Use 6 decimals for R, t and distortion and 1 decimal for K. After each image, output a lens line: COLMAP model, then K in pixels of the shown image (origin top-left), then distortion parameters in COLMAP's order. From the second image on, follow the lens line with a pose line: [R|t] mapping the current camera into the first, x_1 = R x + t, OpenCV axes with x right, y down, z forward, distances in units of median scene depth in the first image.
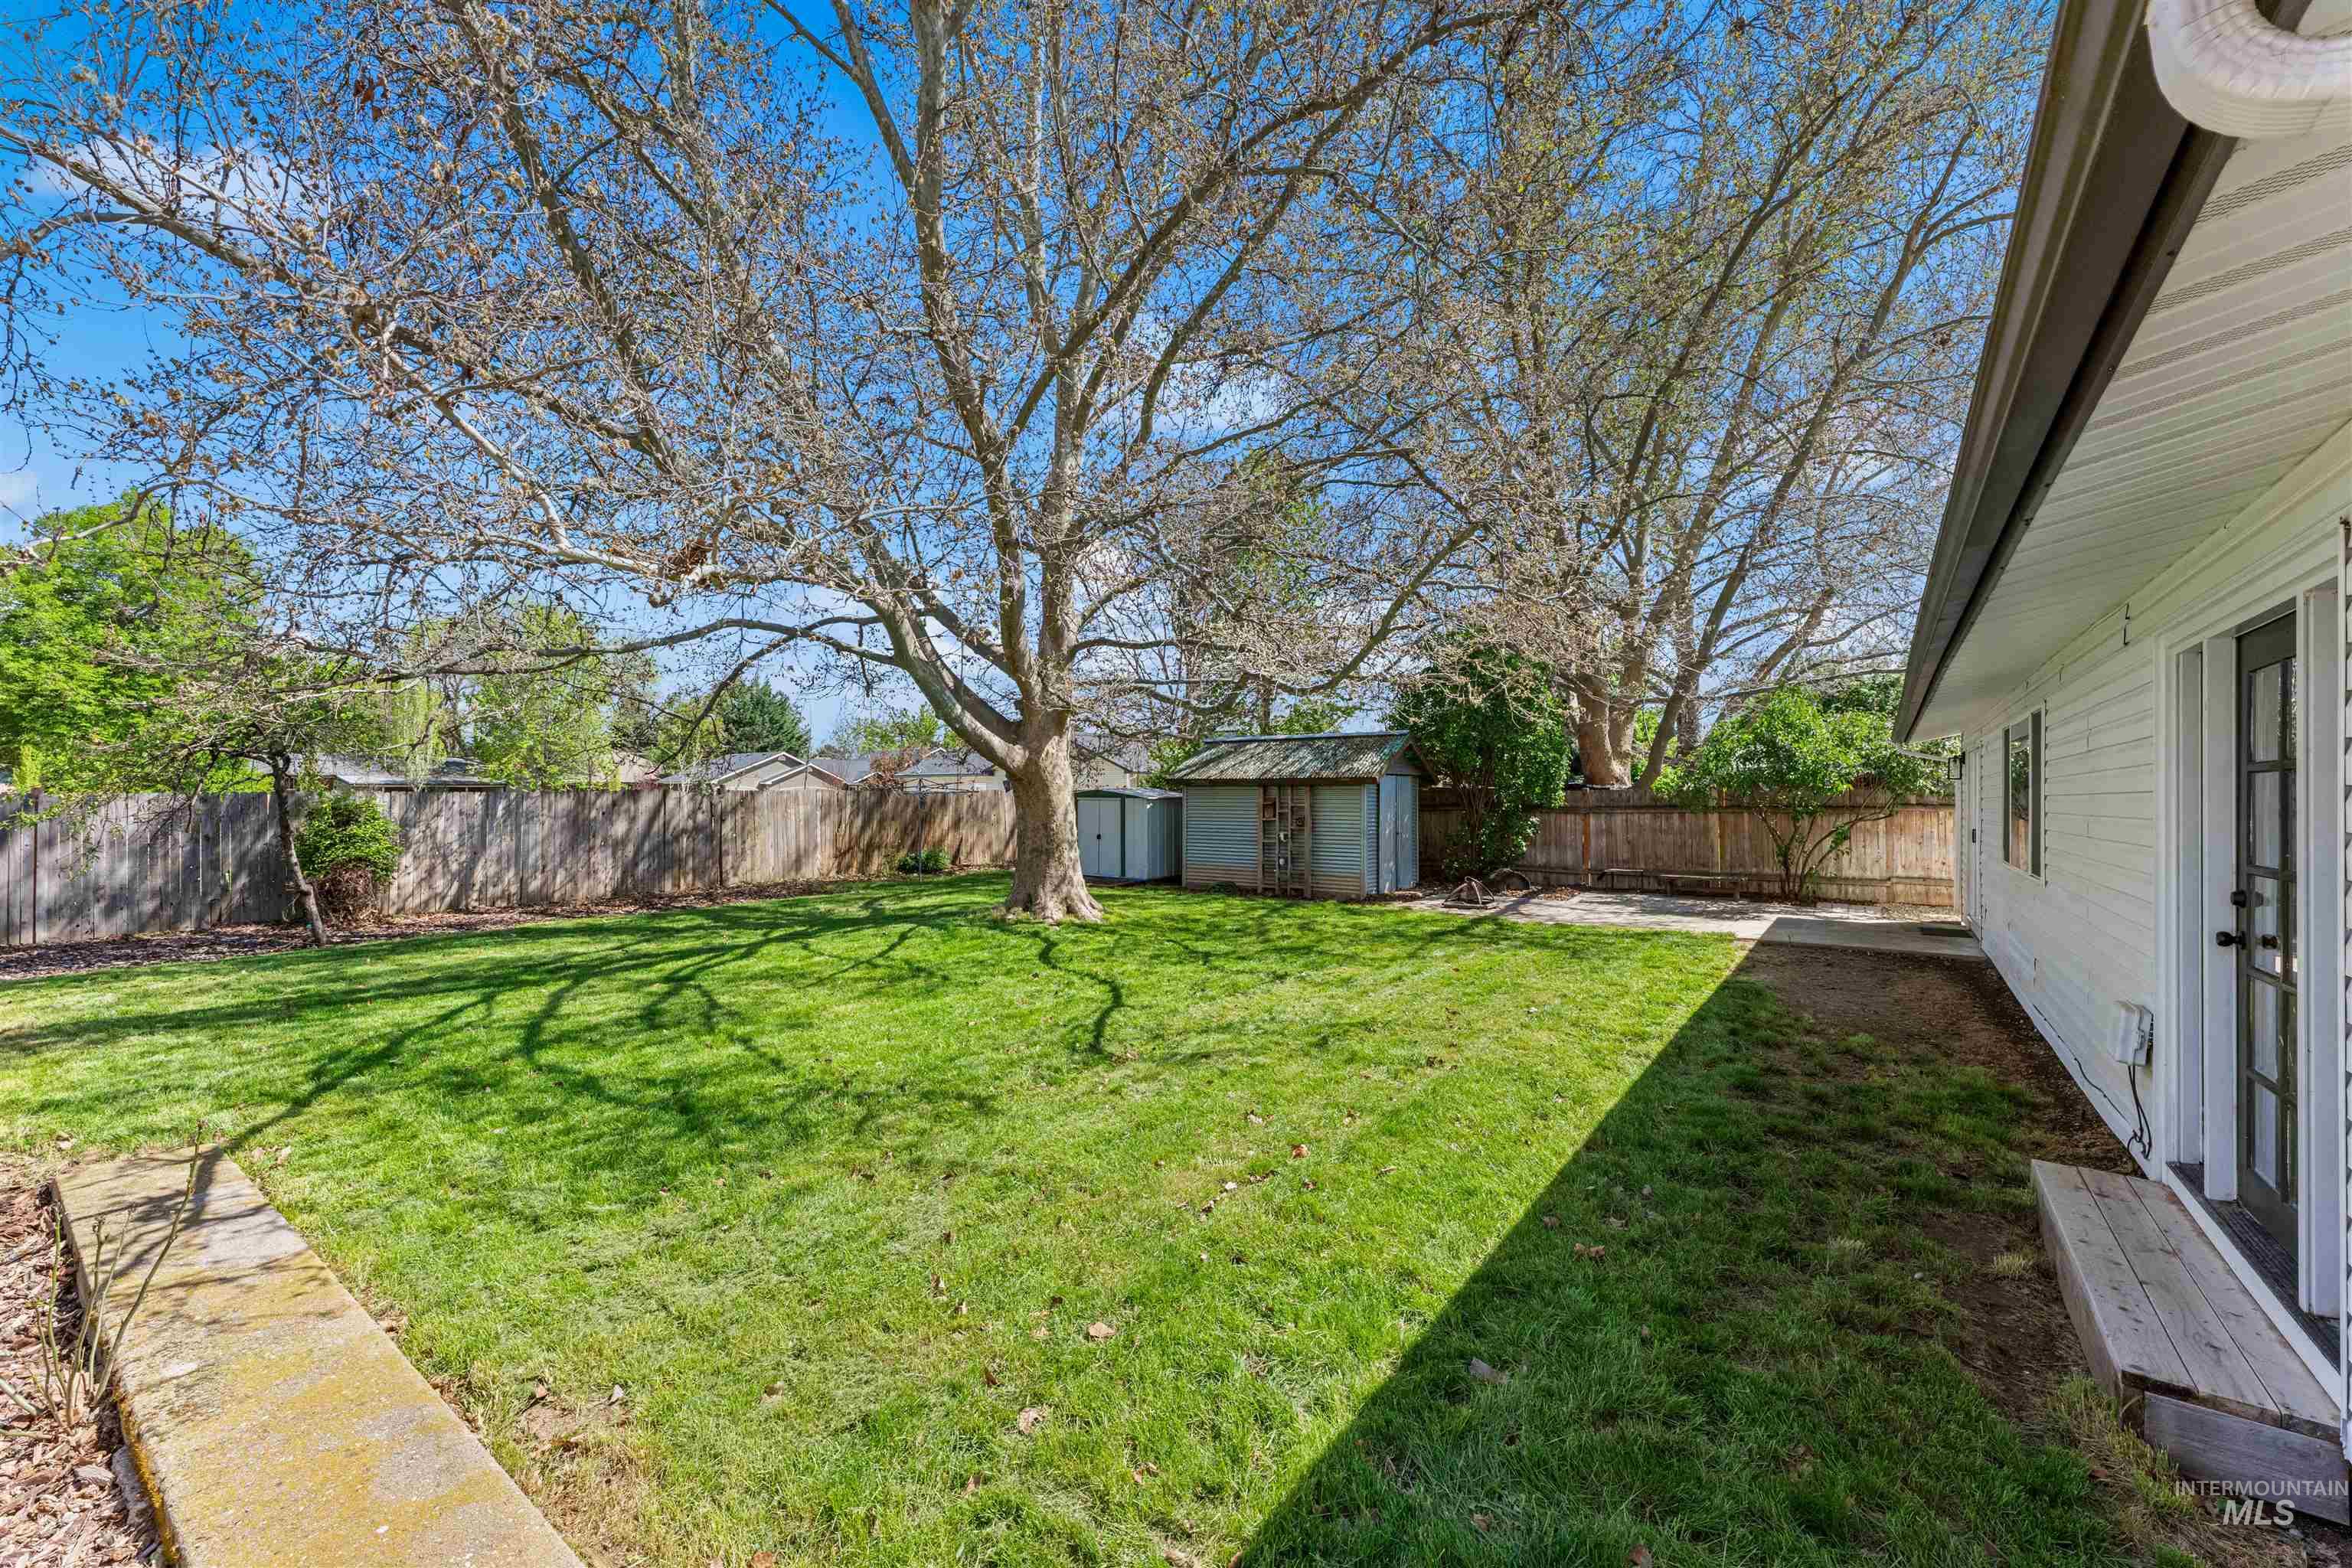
lens RADIAL K [[943.2, 0, 1184.2], [0, 943.2, 792.7], [0, 0, 1]] dist [-0.000328, 0.000715]
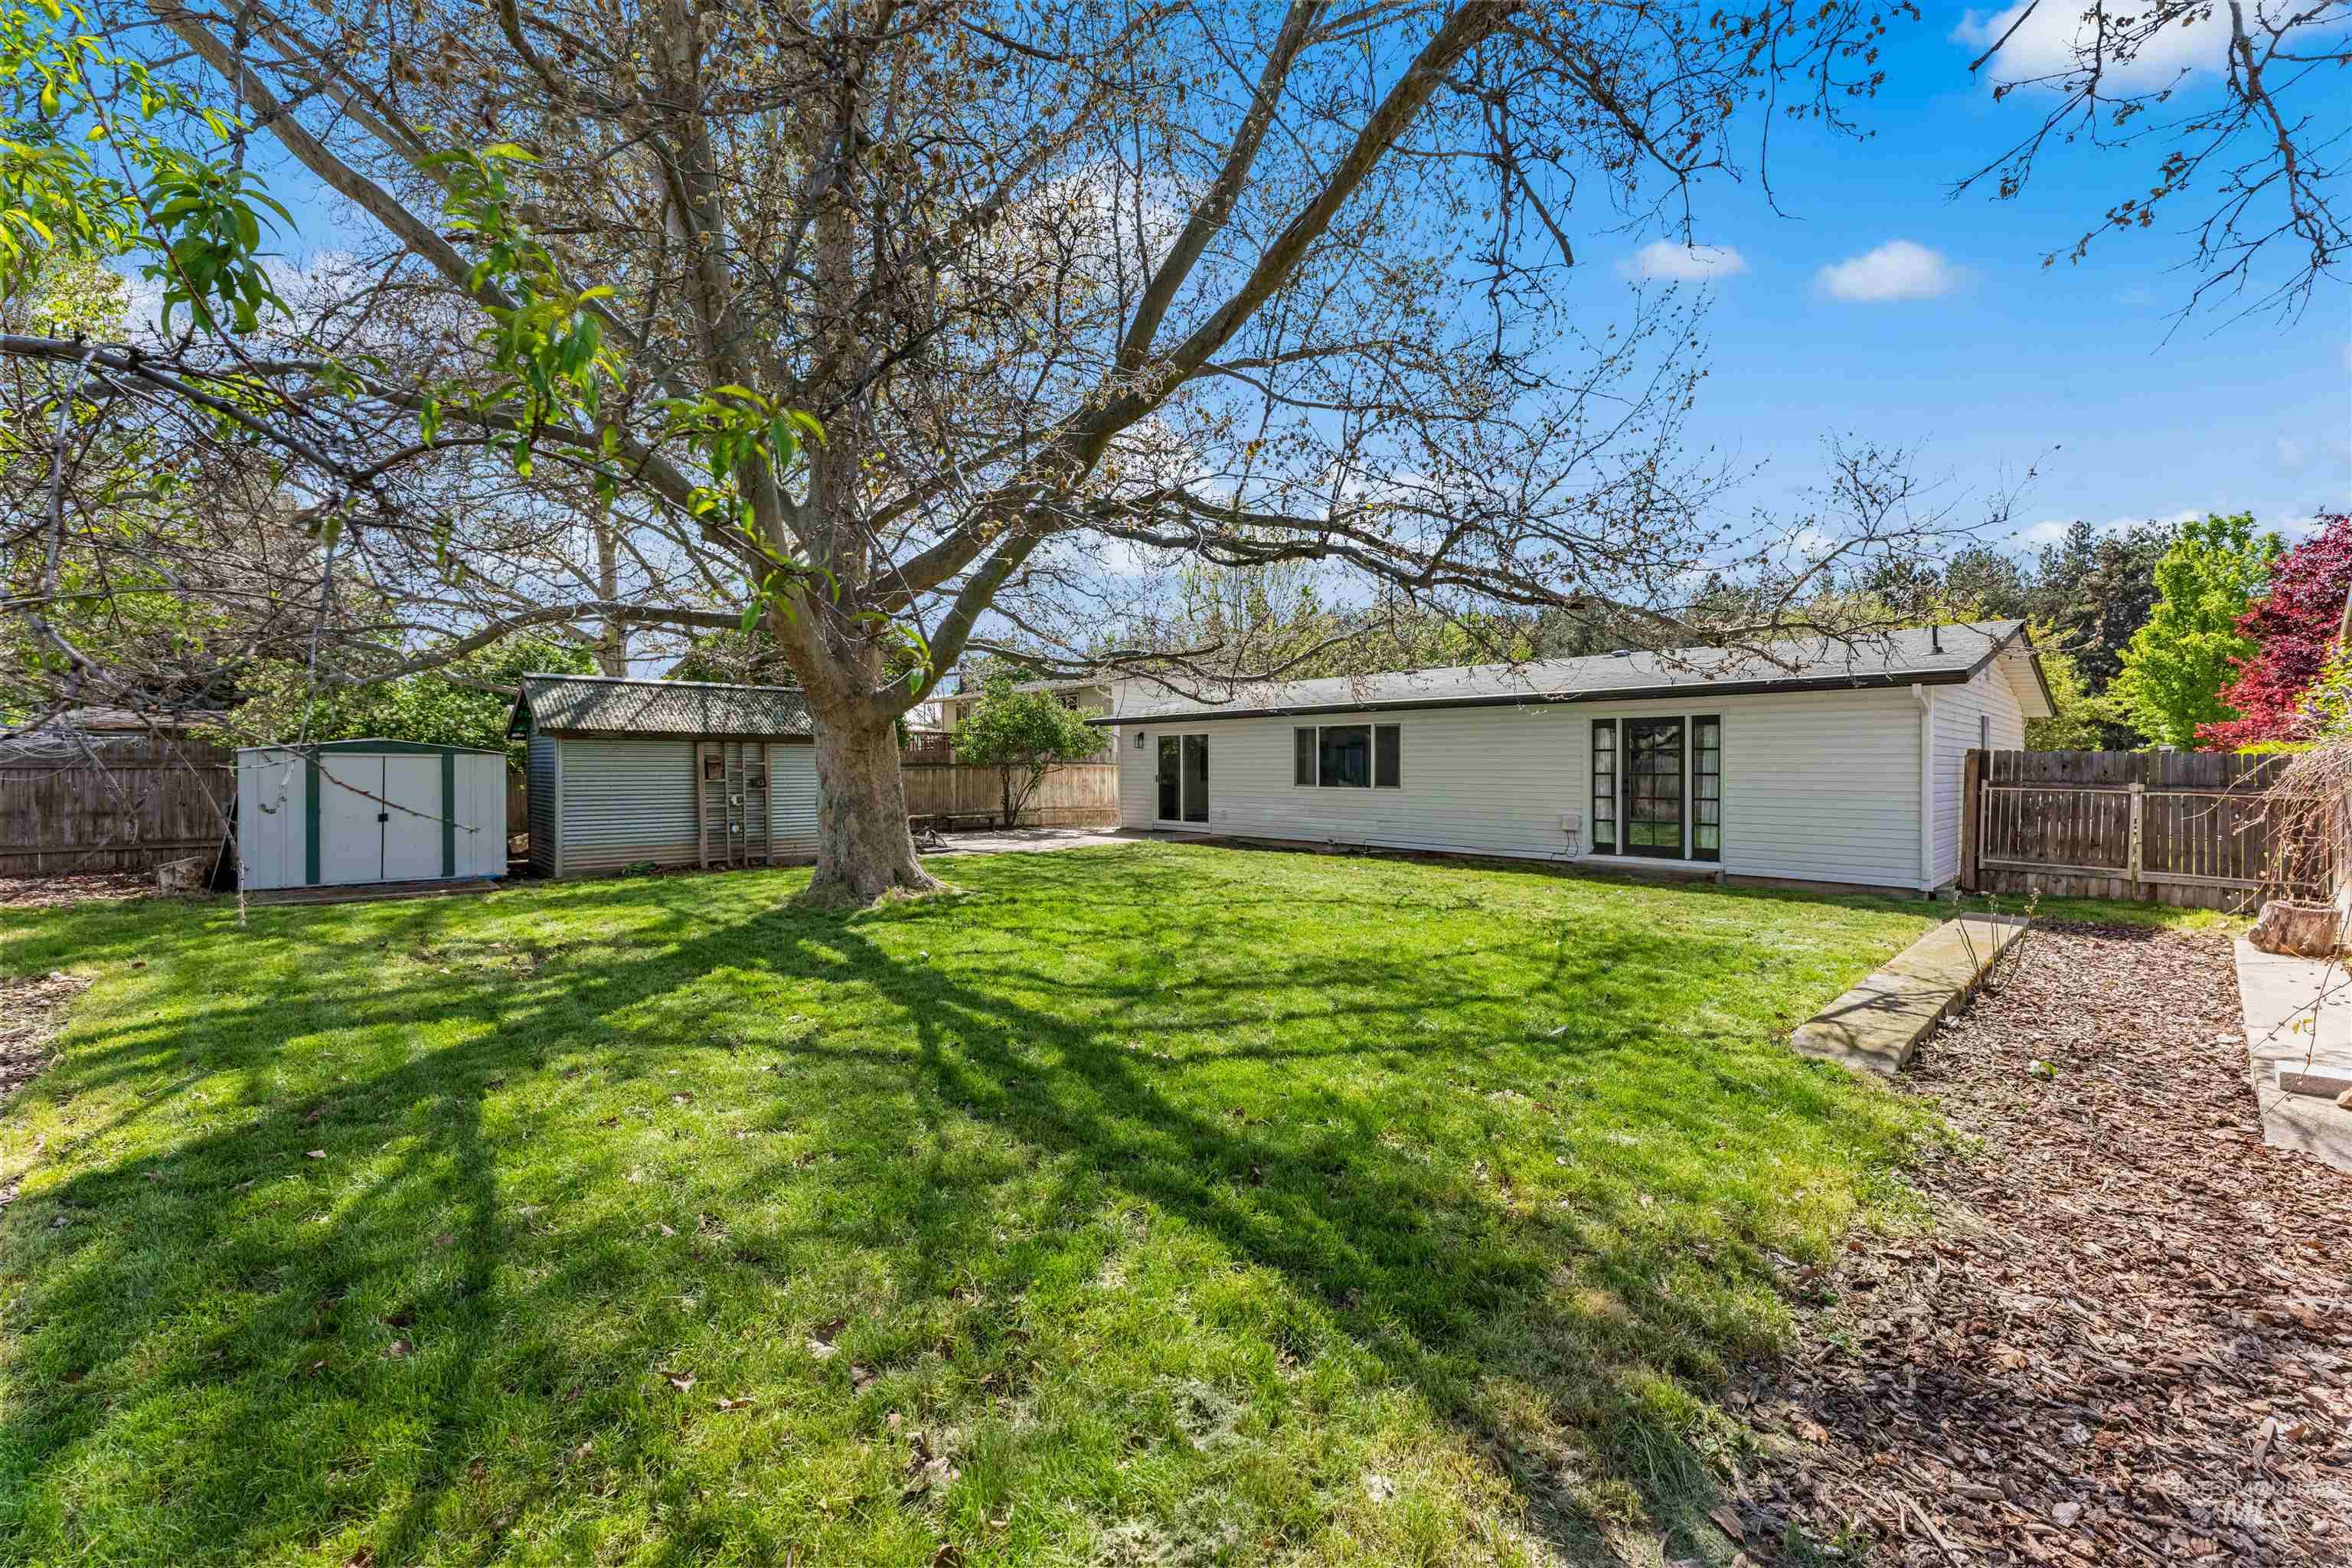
lens RADIAL K [[943.2, 0, 1187.5], [0, 943.2, 771.6], [0, 0, 1]] dist [-0.000328, 0.000715]
pose [[0.176190, -0.011371, 0.984290, -0.774092], [-0.006270, 0.999900, 0.012674, 0.008431], [-0.984336, -0.008404, 0.176101, 0.505140]]
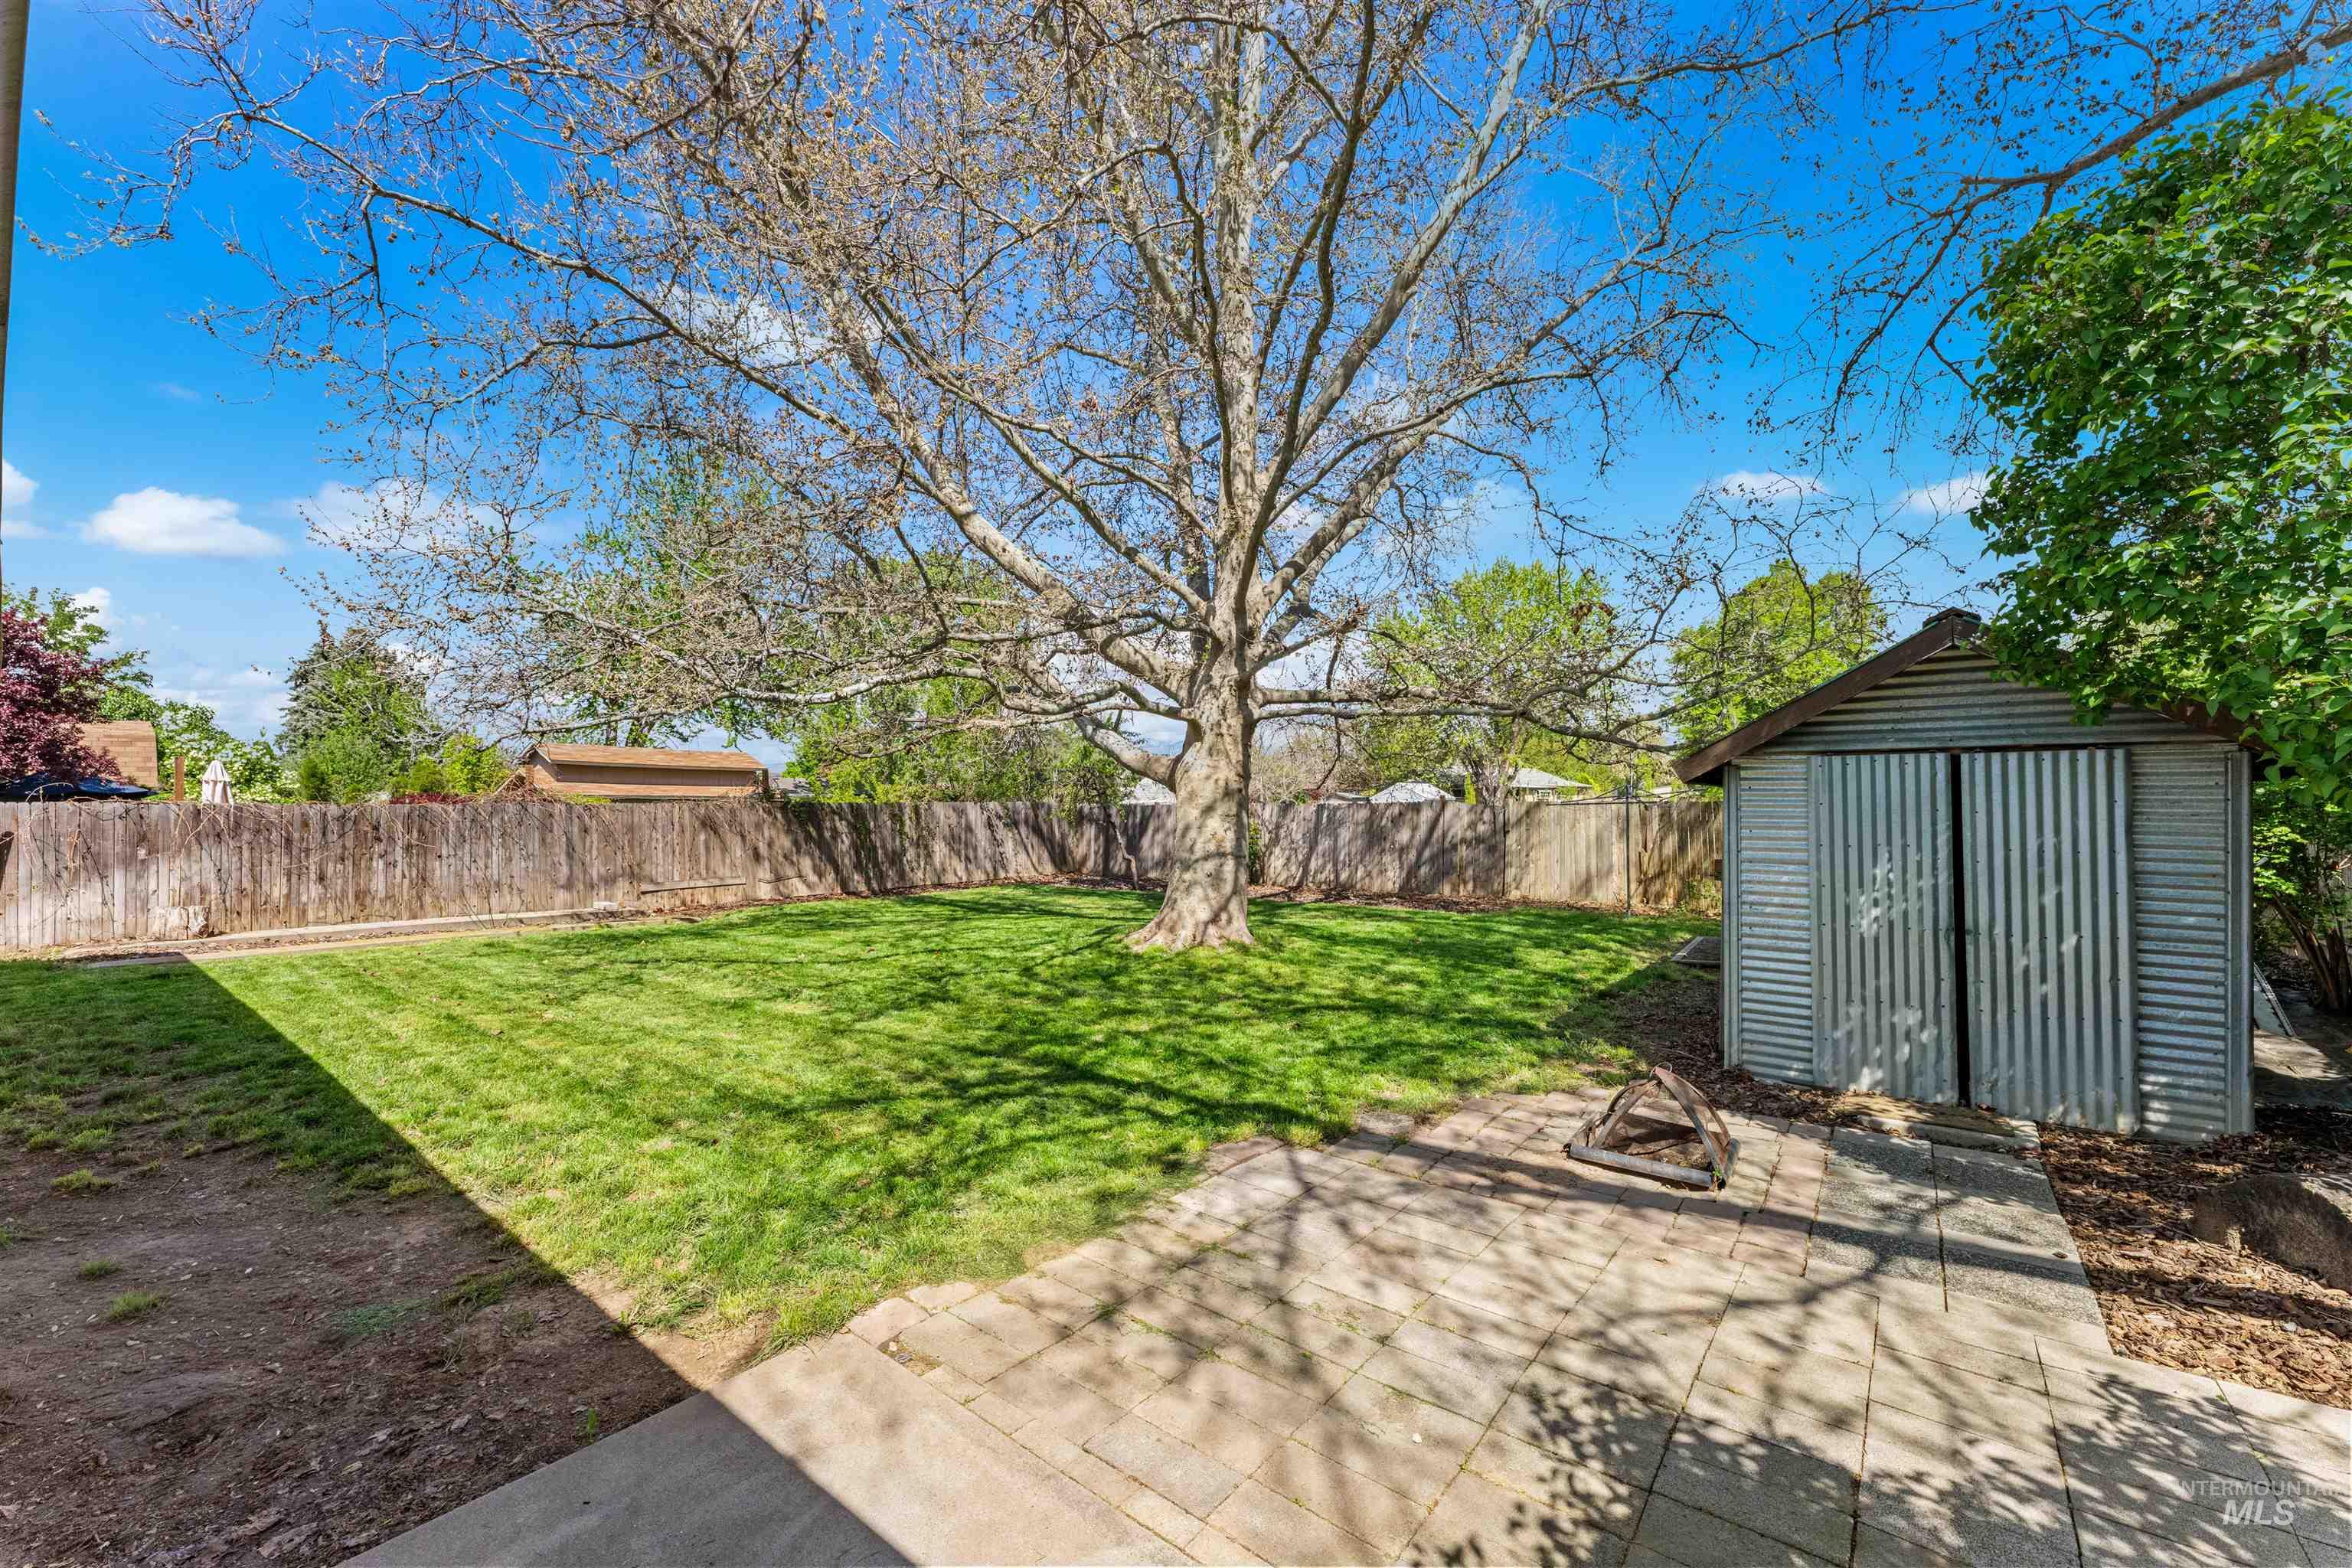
lens RADIAL K [[943.2, 0, 1194.0], [0, 943.2, 783.6], [0, 0, 1]] dist [-0.000328, 0.000715]
pose [[-0.036081, -0.024120, -0.999058, 0.658170], [0.002412, 0.999704, -0.024223, 0.000637], [0.999346, -0.003283, -0.036012, 0.877039]]
